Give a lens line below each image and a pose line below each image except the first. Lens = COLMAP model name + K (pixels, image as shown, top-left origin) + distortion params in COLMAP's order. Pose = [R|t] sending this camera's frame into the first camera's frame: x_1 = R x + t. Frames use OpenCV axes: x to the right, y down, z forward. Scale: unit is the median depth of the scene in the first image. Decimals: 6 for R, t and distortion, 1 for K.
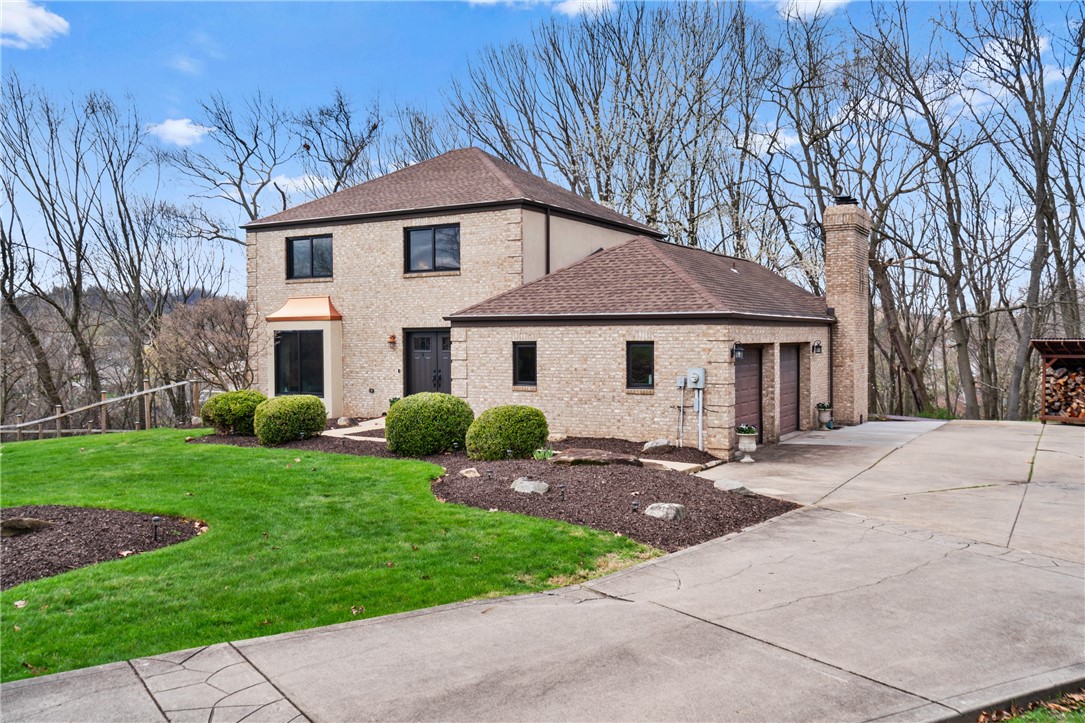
lens RADIAL K [[935.8, 0, 542.5], [0, 935.8, 359.9], [0, 0, 1]] dist [-0.015352, -0.003858]
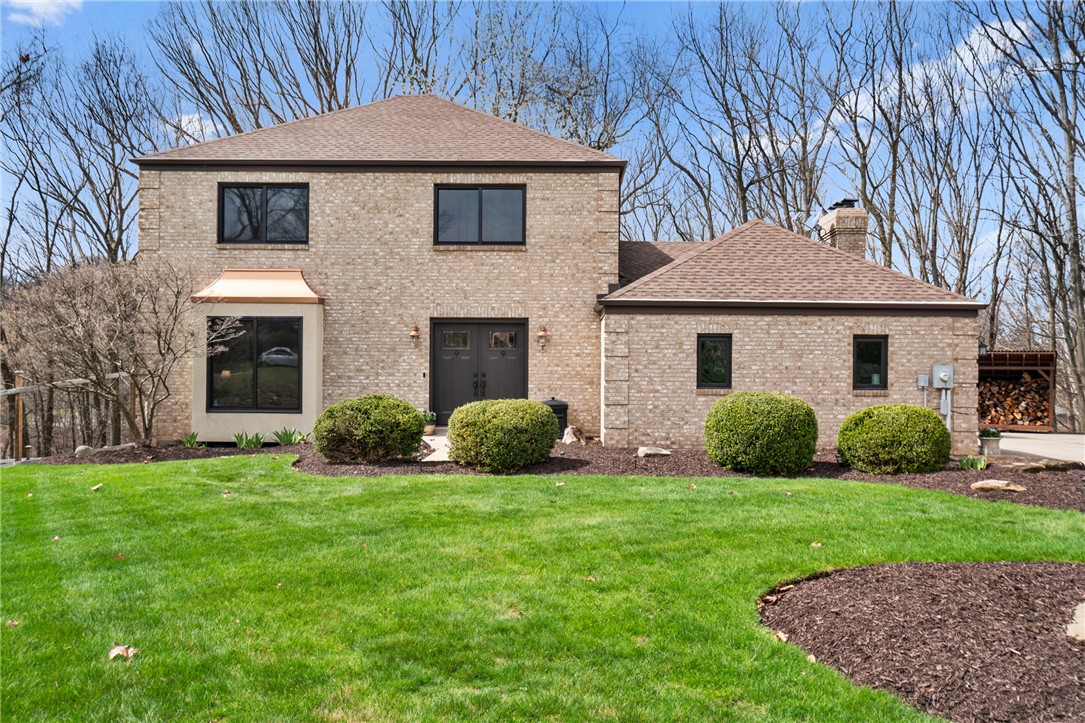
lens RADIAL K [[998.7, 0, 542.6], [0, 998.7, 362.8], [0, 0, 1]] dist [-0.001863, 0.000000]
pose [[0.866347, 0.014868, 0.499221, -0.561904], [-0.000738, 0.999594, -0.028491, 0.029335], [-0.499442, 0.024314, 0.866006, 0.321135]]
